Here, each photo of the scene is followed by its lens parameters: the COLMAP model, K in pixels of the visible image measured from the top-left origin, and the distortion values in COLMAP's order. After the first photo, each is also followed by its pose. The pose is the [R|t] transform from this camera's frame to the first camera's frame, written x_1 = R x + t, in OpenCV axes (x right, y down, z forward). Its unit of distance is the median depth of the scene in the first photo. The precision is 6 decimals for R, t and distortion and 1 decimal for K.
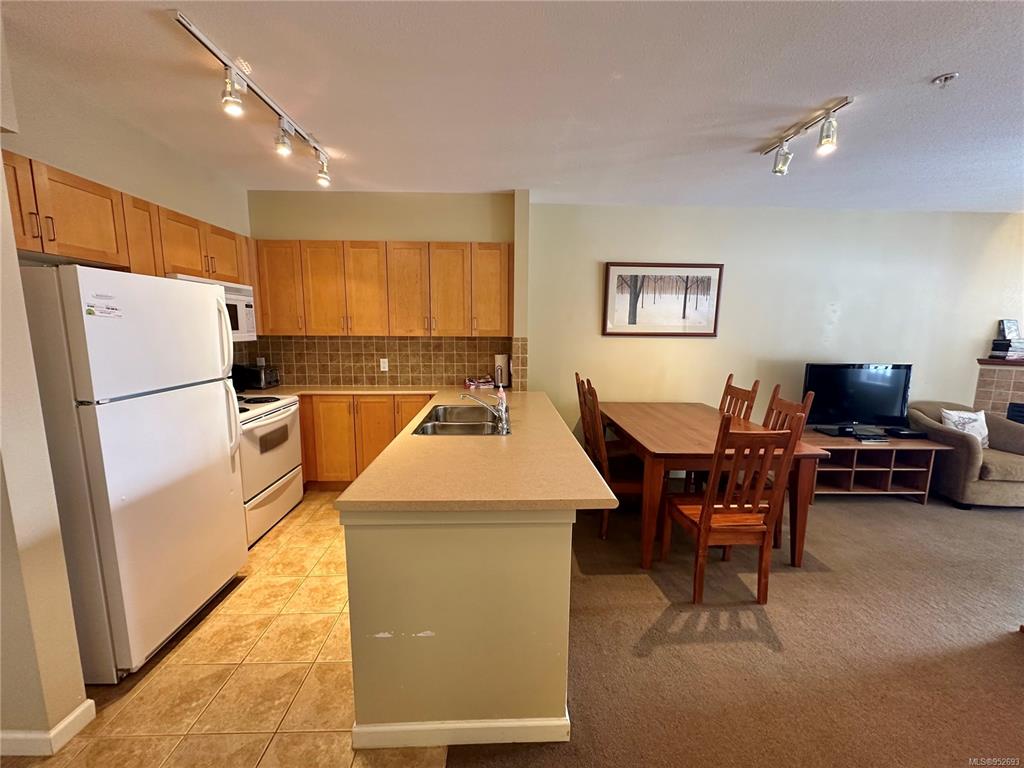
lens RADIAL K [[406.1, 0, 511.6], [0, 406.1, 384.6], [0, 0, 1]] dist [-0.001658, 0.000032]
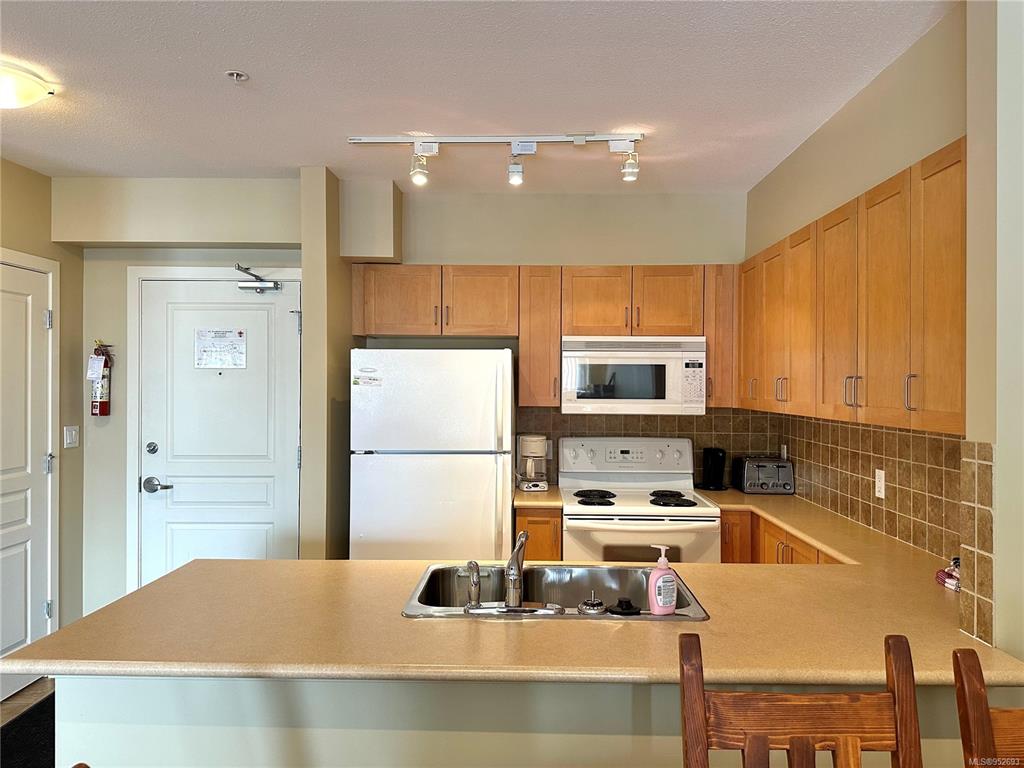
lens RADIAL K [[711.8, 0, 509.0], [0, 711.8, 385.7], [0, 0, 1]] dist [0.074859, -0.089054]
pose [[-0.056286, -0.002748, -0.998411, 0.519104], [-0.145810, 0.989297, 0.005497, -0.106128], [0.987710, 0.145888, -0.056085, 0.676590]]
